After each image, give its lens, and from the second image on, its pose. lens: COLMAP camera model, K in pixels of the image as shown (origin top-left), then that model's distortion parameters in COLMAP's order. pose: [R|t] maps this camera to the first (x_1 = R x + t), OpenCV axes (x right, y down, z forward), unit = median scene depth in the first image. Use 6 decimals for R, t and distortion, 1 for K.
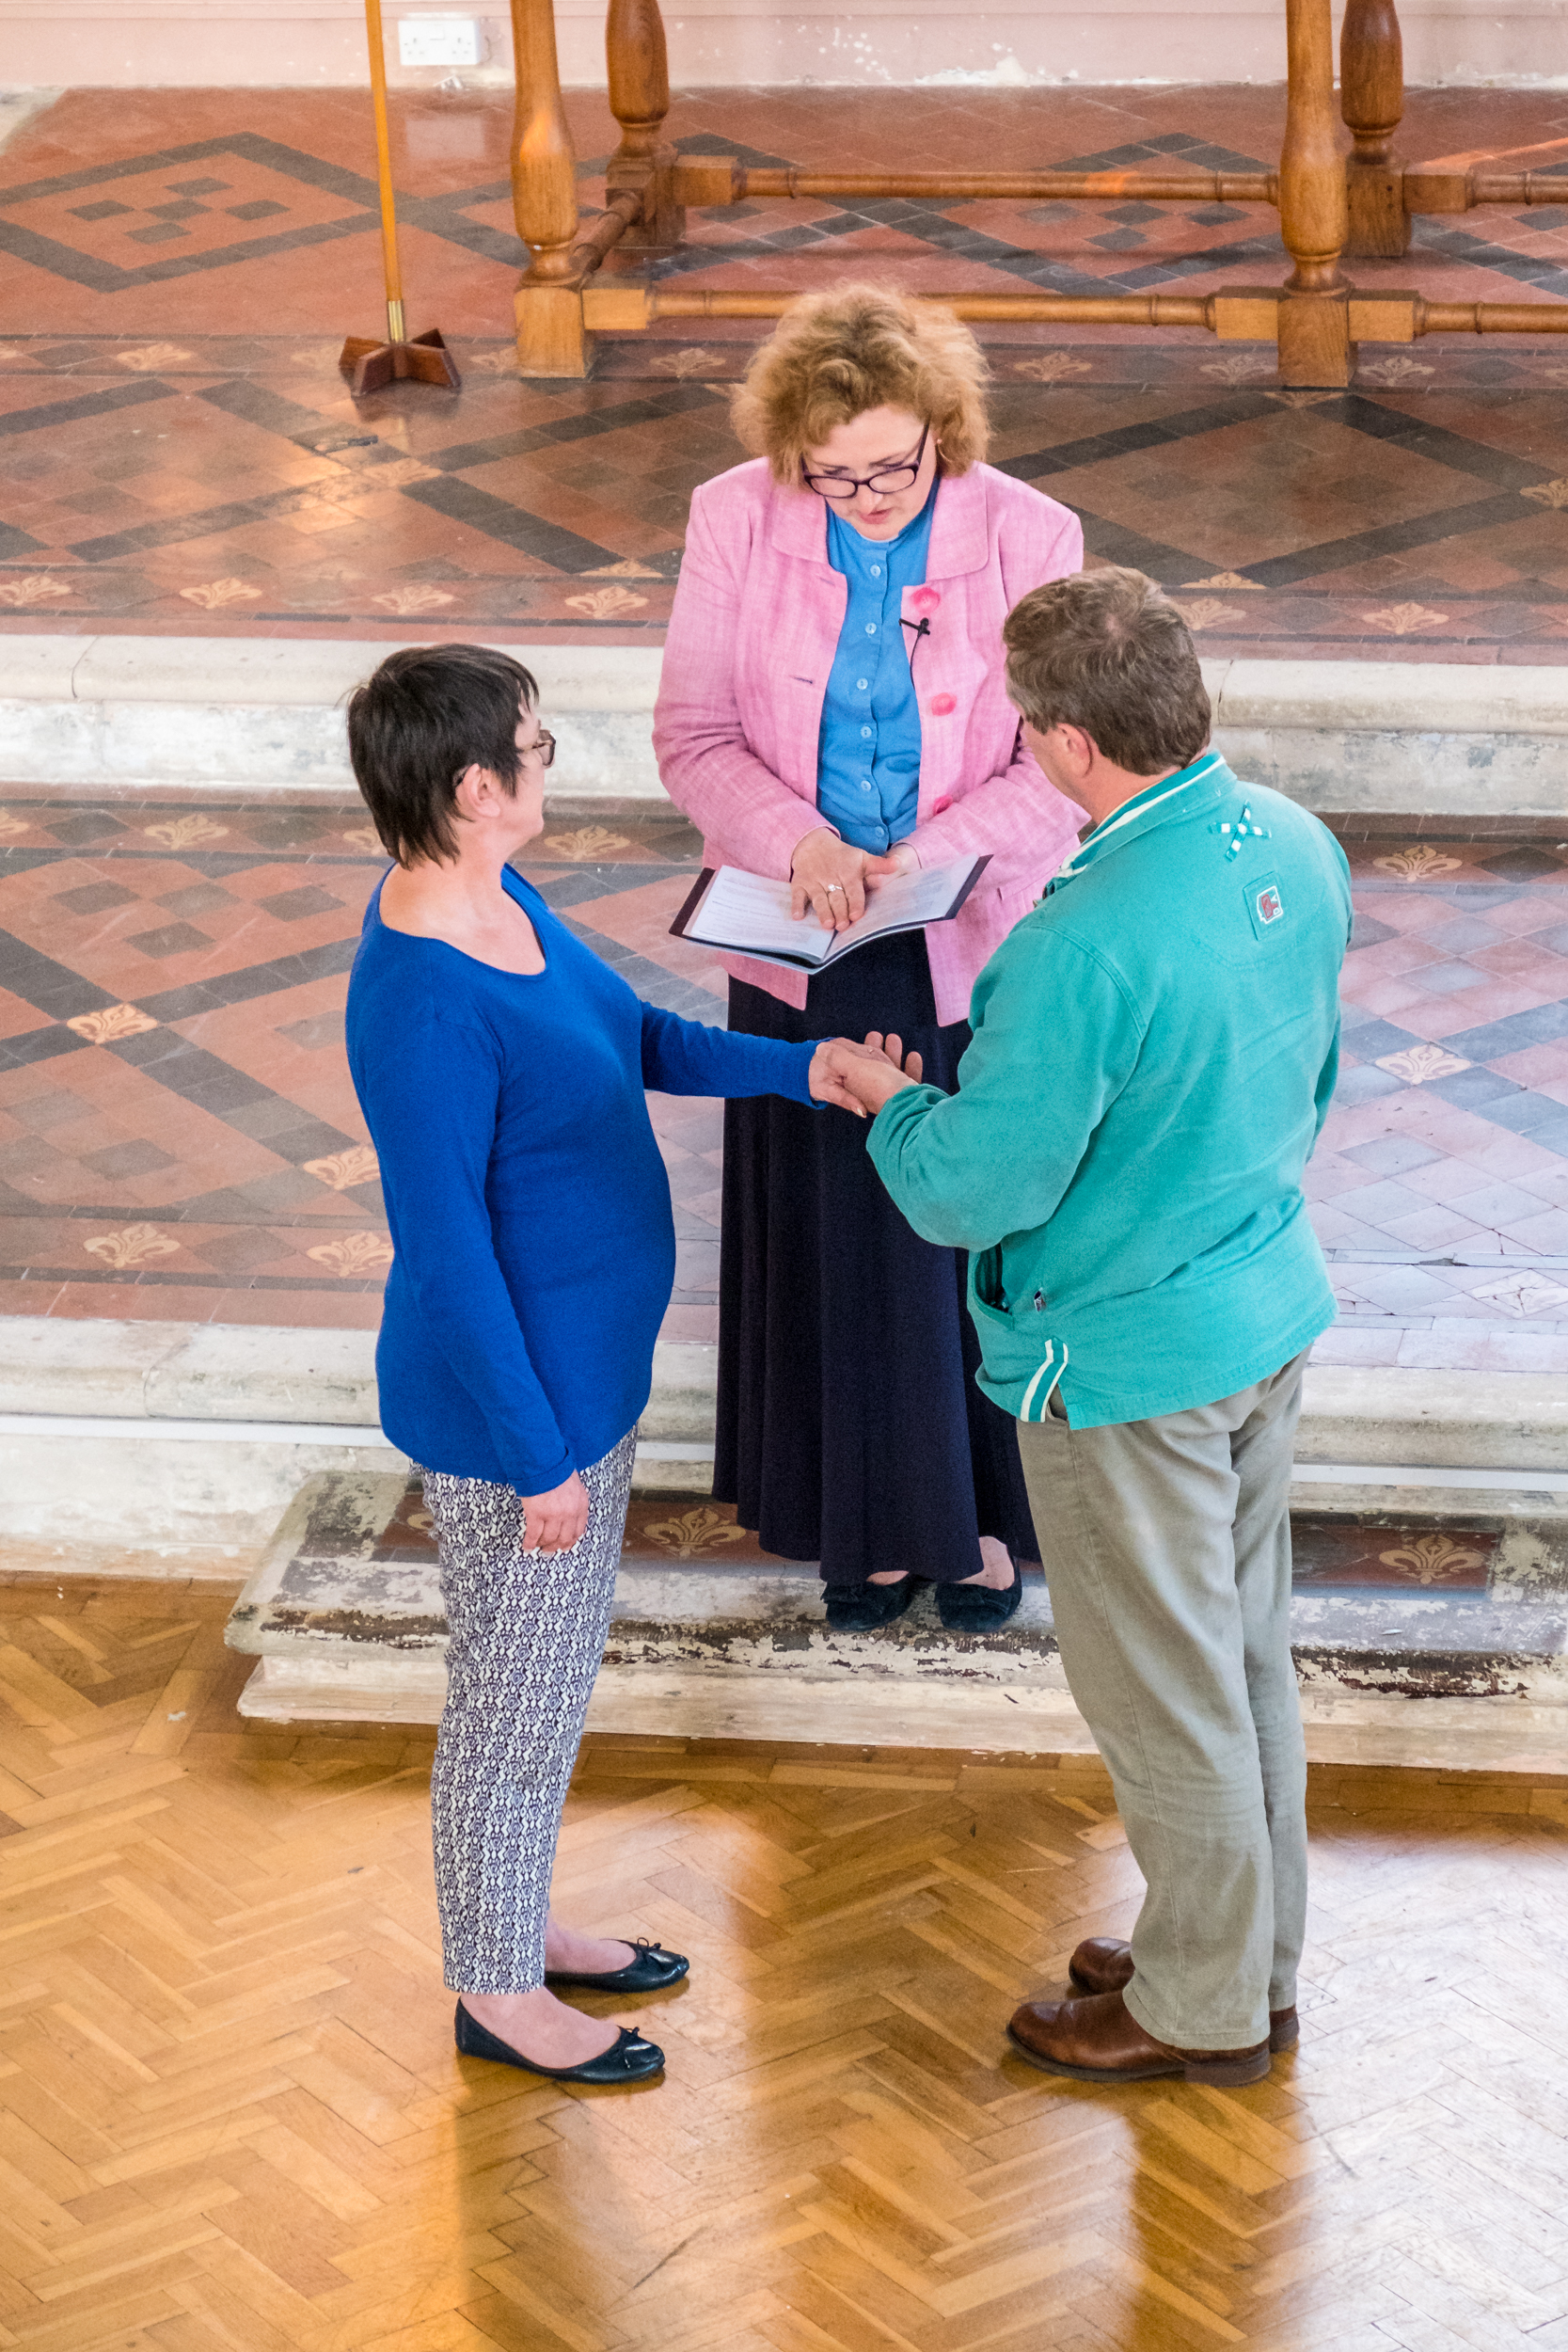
lens RADIAL K [[7601.0, 0, 778.6], [0, 7601.0, 1175.4], [0, 0, 1]] dist [0.047716, 0.000000]
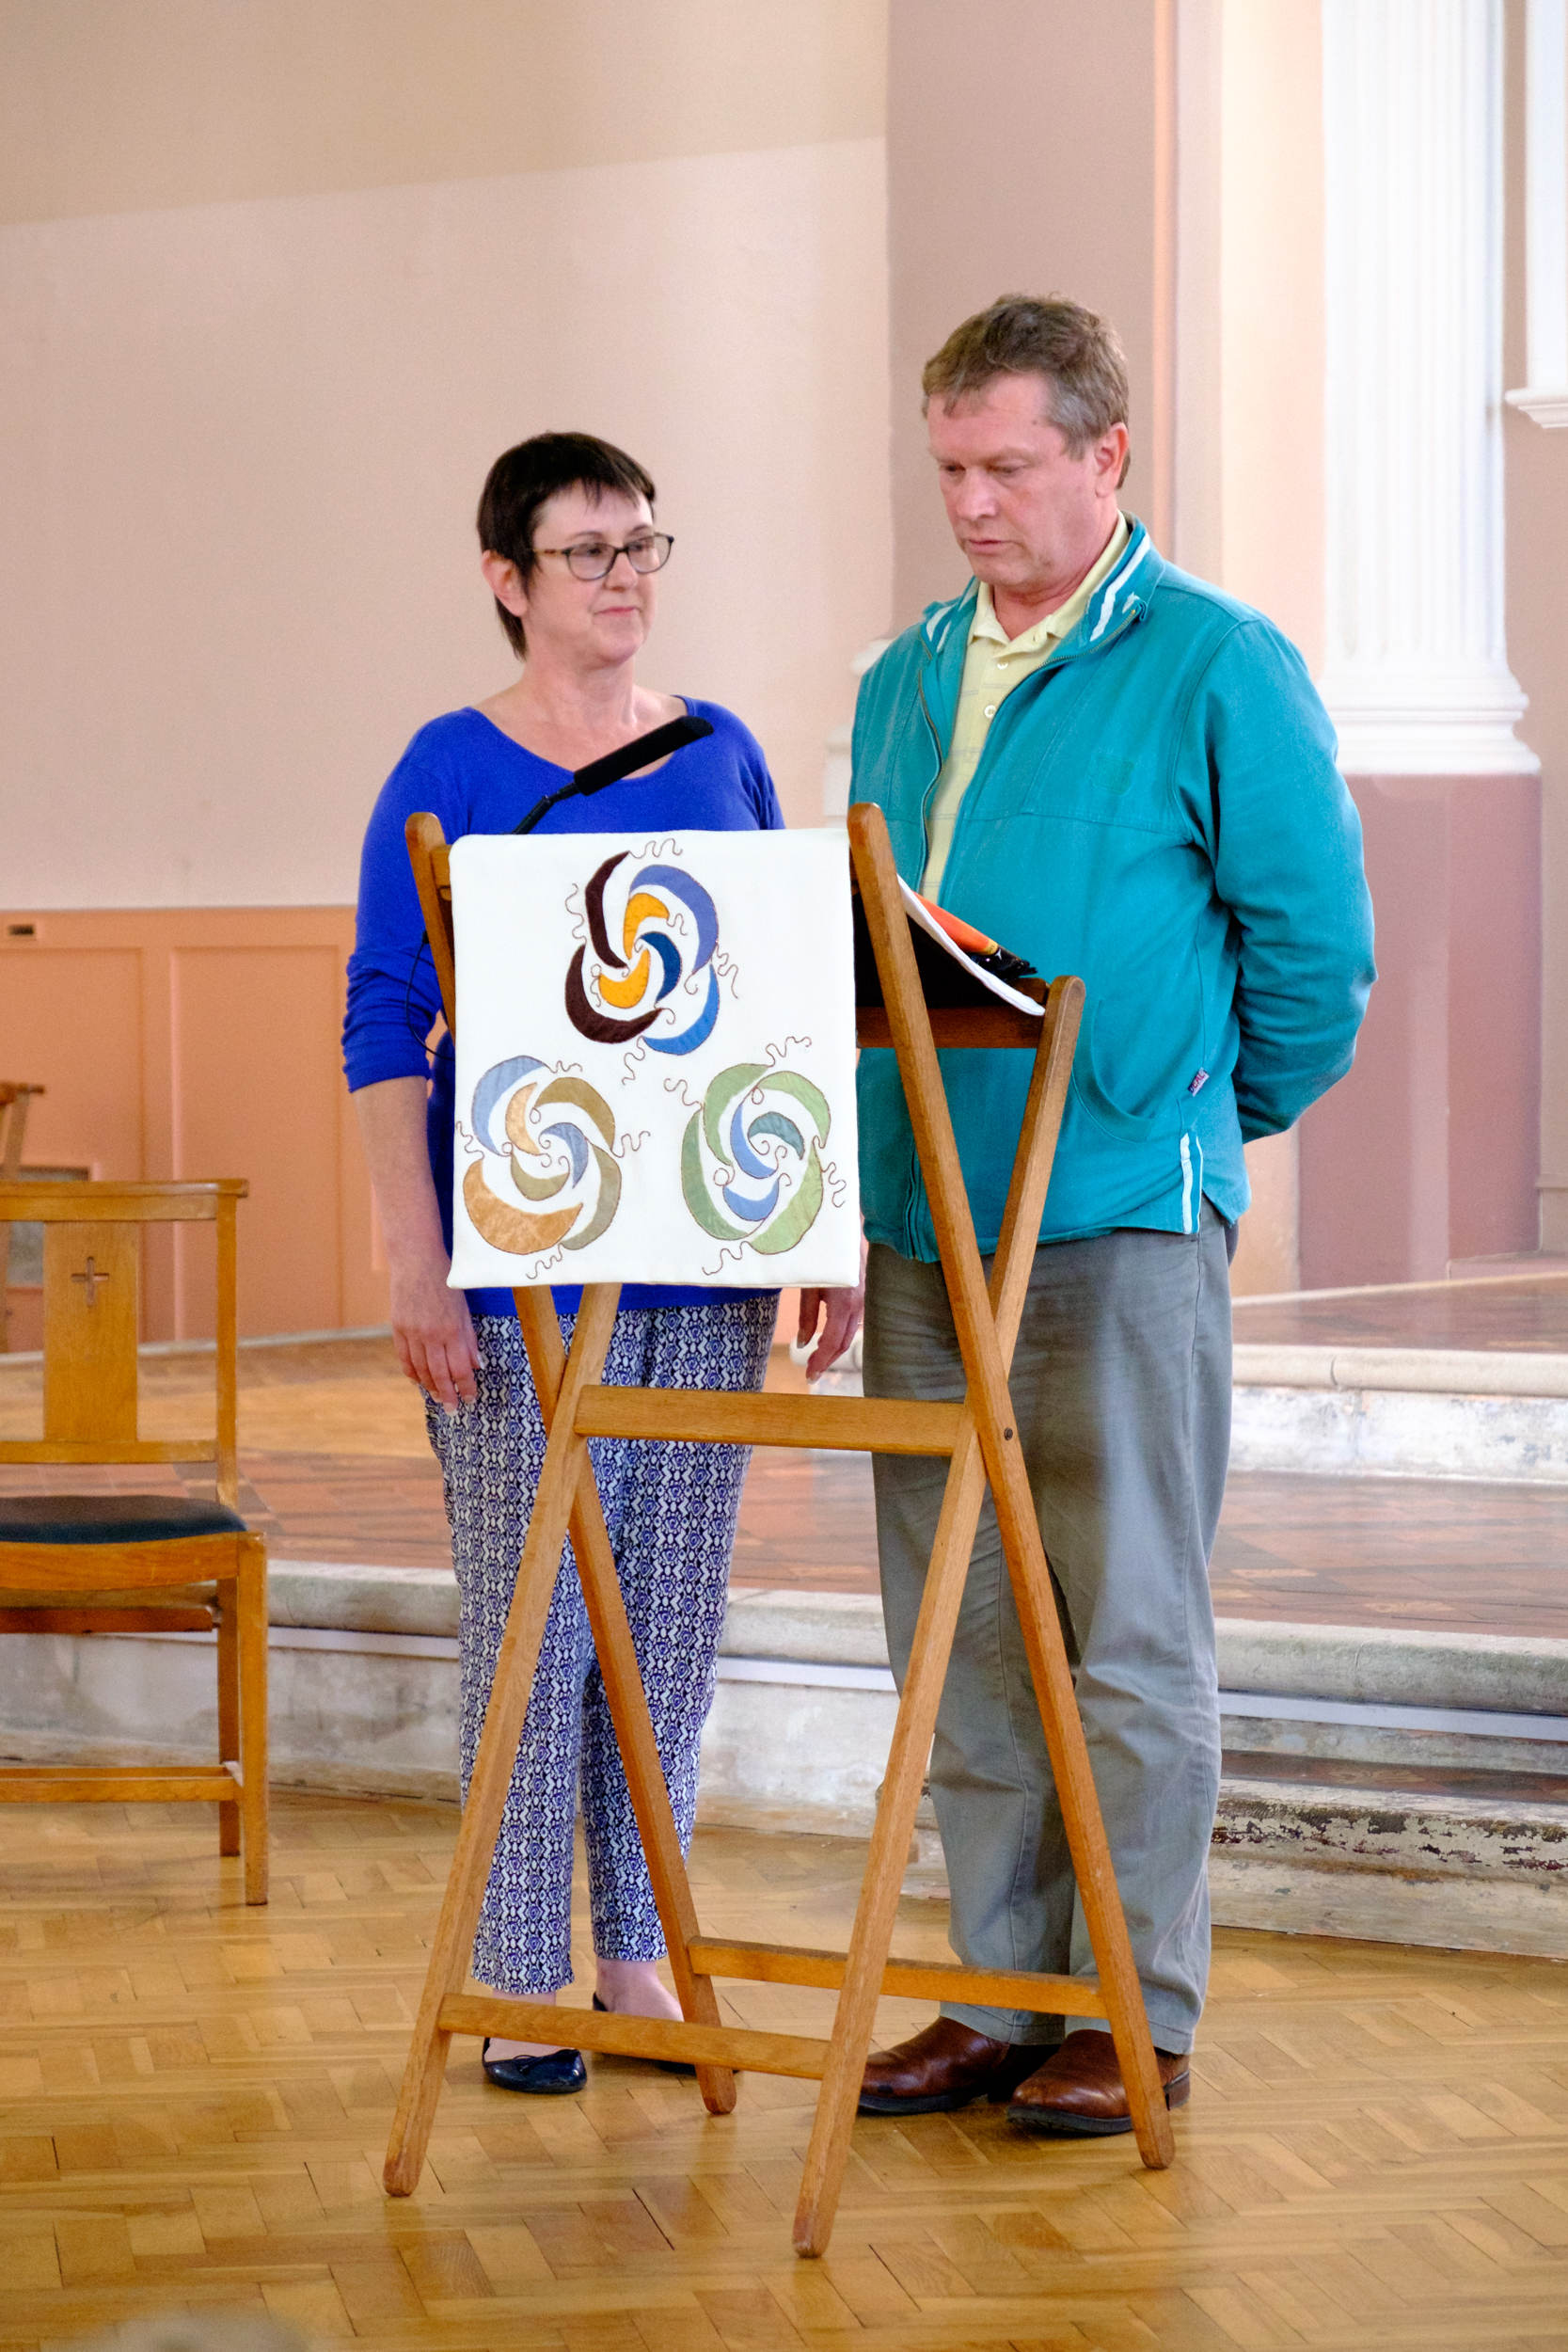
lens RADIAL K [[6440.2, 0, 778.2], [0, 6440.2, 1176.5], [0, 0, 1]] dist [0.070452, 0.000000]
pose [[0.899341, 0.054886, -0.433789, 0.273334], [-0.205222, 0.929013, -0.307926, 0.245918], [0.386095, 0.365953, 0.846764, 0.263498]]
